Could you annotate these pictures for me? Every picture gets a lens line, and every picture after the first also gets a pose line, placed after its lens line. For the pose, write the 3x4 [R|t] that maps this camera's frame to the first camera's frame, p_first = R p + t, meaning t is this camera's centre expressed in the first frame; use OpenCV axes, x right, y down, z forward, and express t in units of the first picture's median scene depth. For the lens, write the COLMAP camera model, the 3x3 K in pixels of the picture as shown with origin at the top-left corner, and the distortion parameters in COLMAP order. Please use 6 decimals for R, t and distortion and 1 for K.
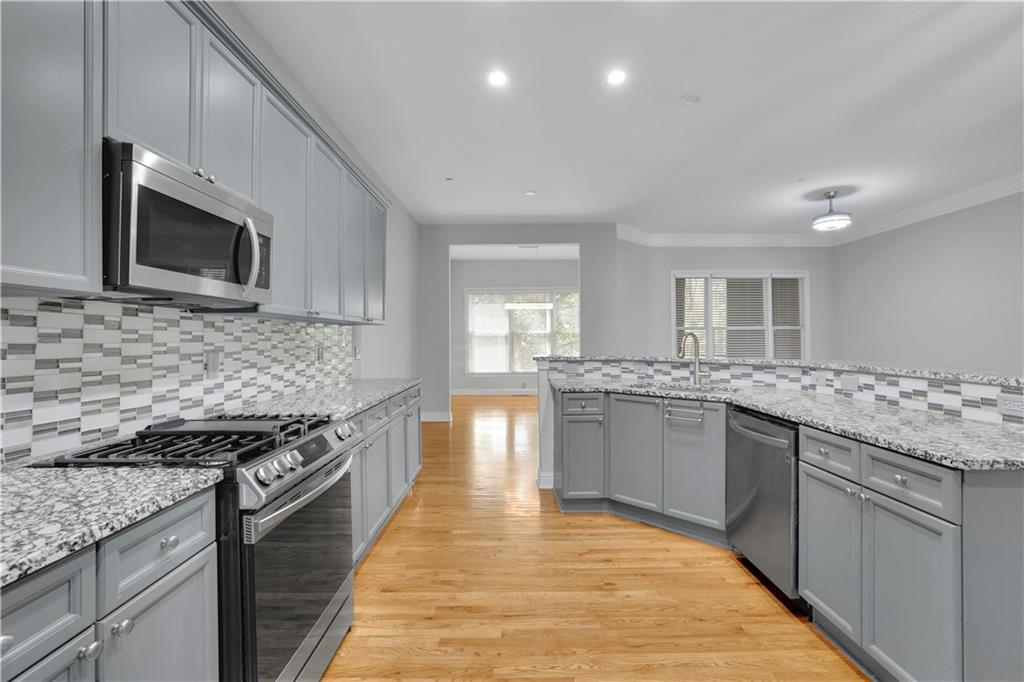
lens RADIAL K [[451.6, 0, 521.4], [0, 451.6, 339.5], [0, 0, 1]] dist [-0.040584, 0.020635]
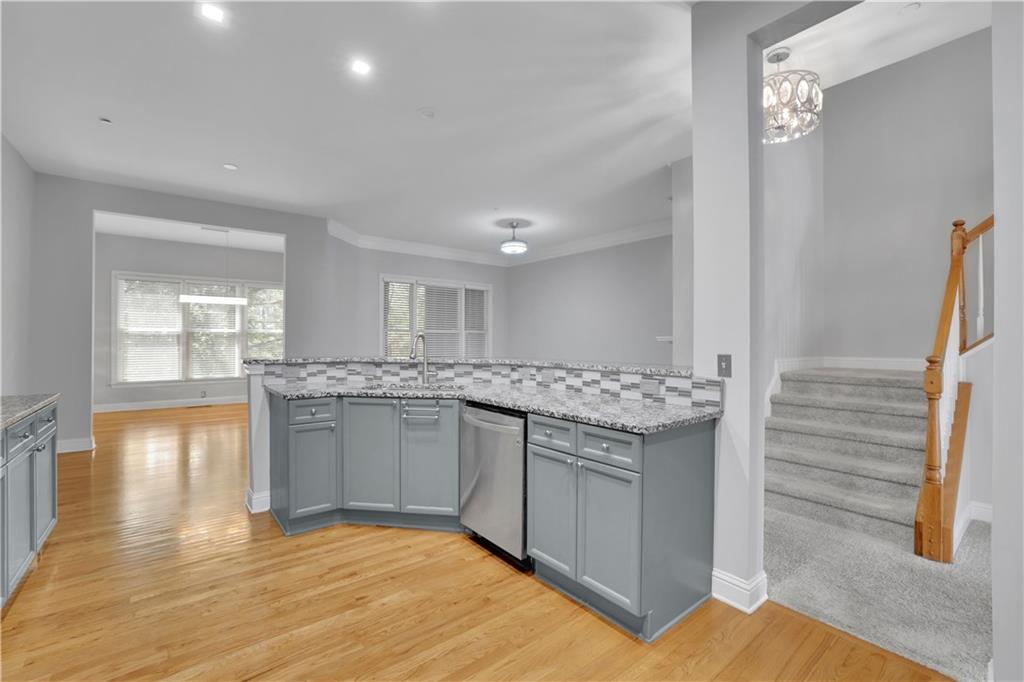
lens RADIAL K [[439.2, 0, 509.9], [0, 439.2, 340.0], [0, 0, 1]] dist [-0.043777, 0.019148]
pose [[0.796492, 0.008598, 0.604588, -0.086094], [-0.007613, 0.999962, -0.004191, 0.000079], [-0.604601, -0.001265, 0.796528, 0.060221]]
